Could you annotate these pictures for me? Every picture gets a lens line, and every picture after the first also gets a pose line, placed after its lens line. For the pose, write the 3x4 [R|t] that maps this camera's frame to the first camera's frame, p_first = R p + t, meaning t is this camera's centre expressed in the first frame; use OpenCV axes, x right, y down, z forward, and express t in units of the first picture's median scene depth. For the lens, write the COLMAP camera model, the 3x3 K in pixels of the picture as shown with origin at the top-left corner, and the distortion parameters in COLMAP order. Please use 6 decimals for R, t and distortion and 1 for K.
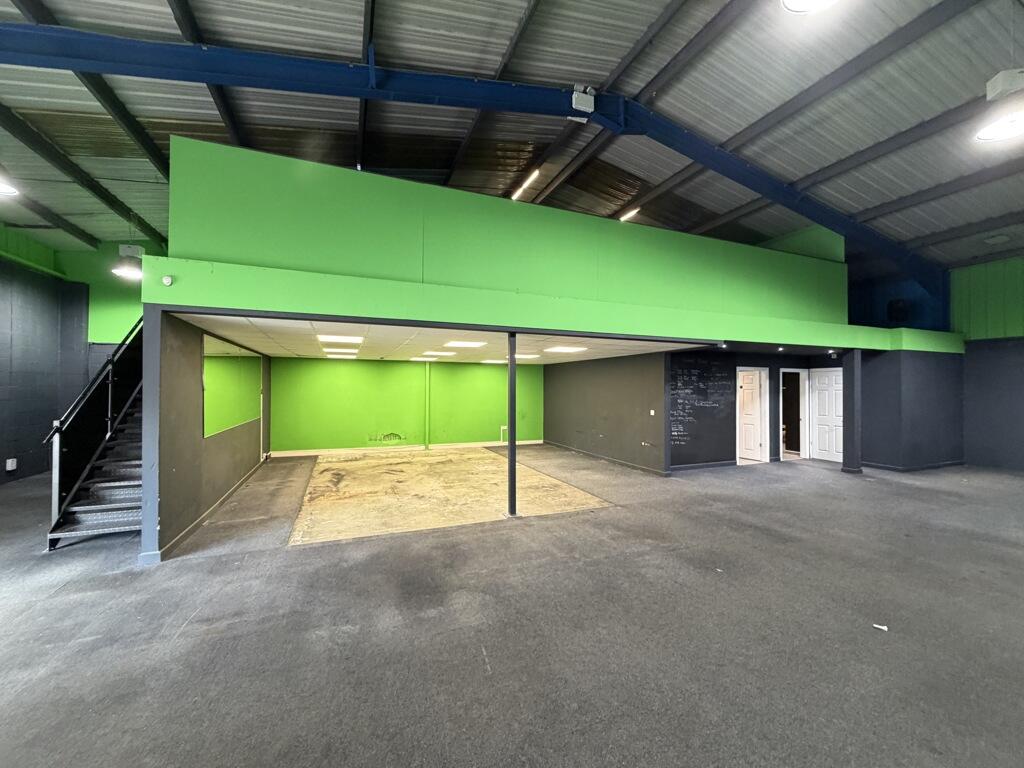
lens RADIAL K [[410.7, 0, 517.3], [0, 410.7, 383.3], [0, 0, 1]] dist [0.000175, 0.000441]
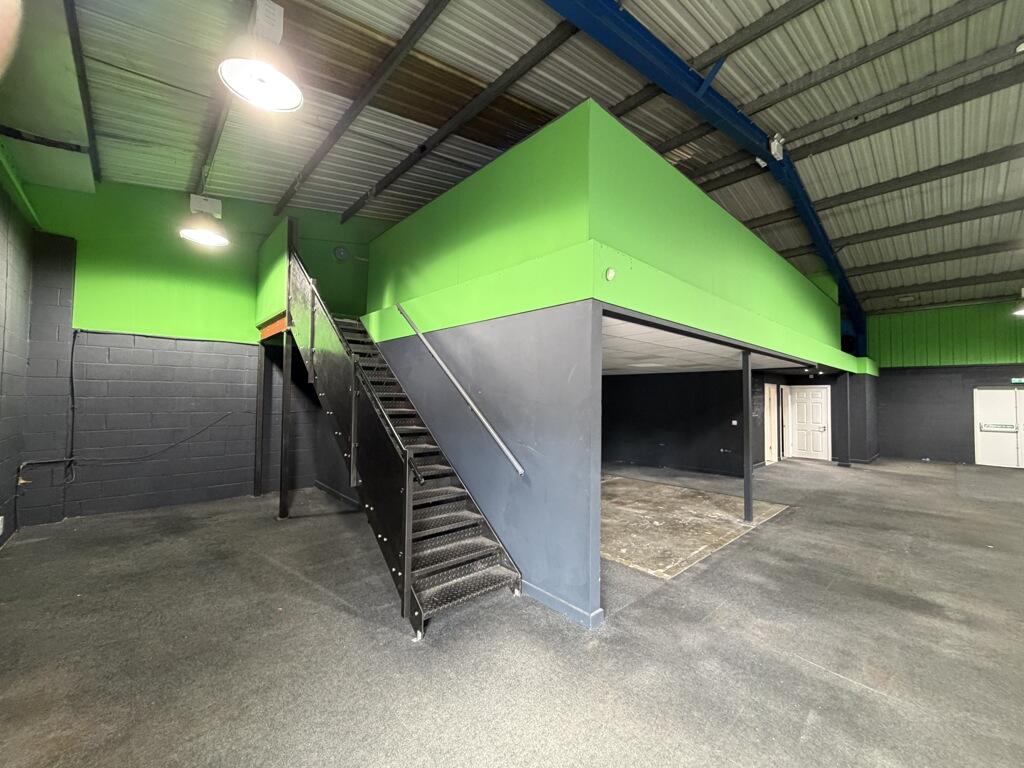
lens RADIAL K [[410.7, 0, 513.6], [0, 410.7, 384.3], [0, 0, 1]] dist [0.000175, 0.000441]
pose [[0.937858, 0.017448, 0.346581, -0.837682], [-0.009614, 0.999658, -0.024310, -0.001945], [-0.346887, 0.019468, 0.937705, 0.194474]]
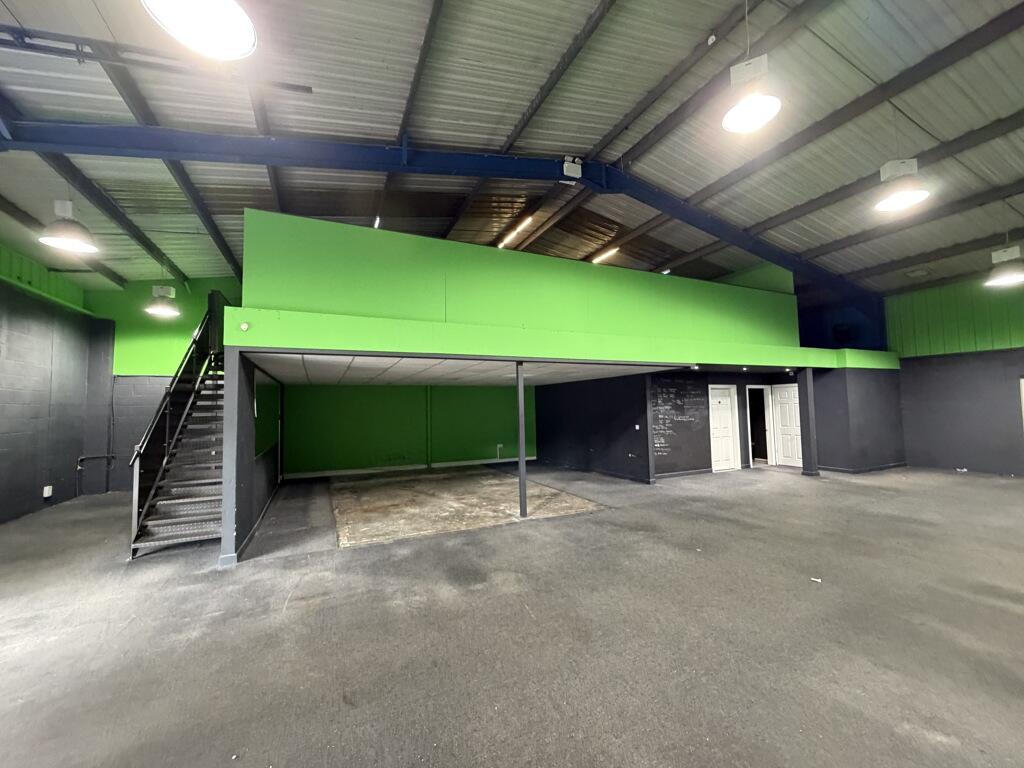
lens RADIAL K [[410.7, 0, 517.9], [0, 410.7, 380.9], [0, 0, 1]] dist [0.000175, 0.000441]
pose [[0.998571, -0.020501, 0.049350, -0.067470], [0.023143, 0.998295, -0.053579, -0.003813], [-0.048168, 0.054644, 0.997343, -0.154268]]
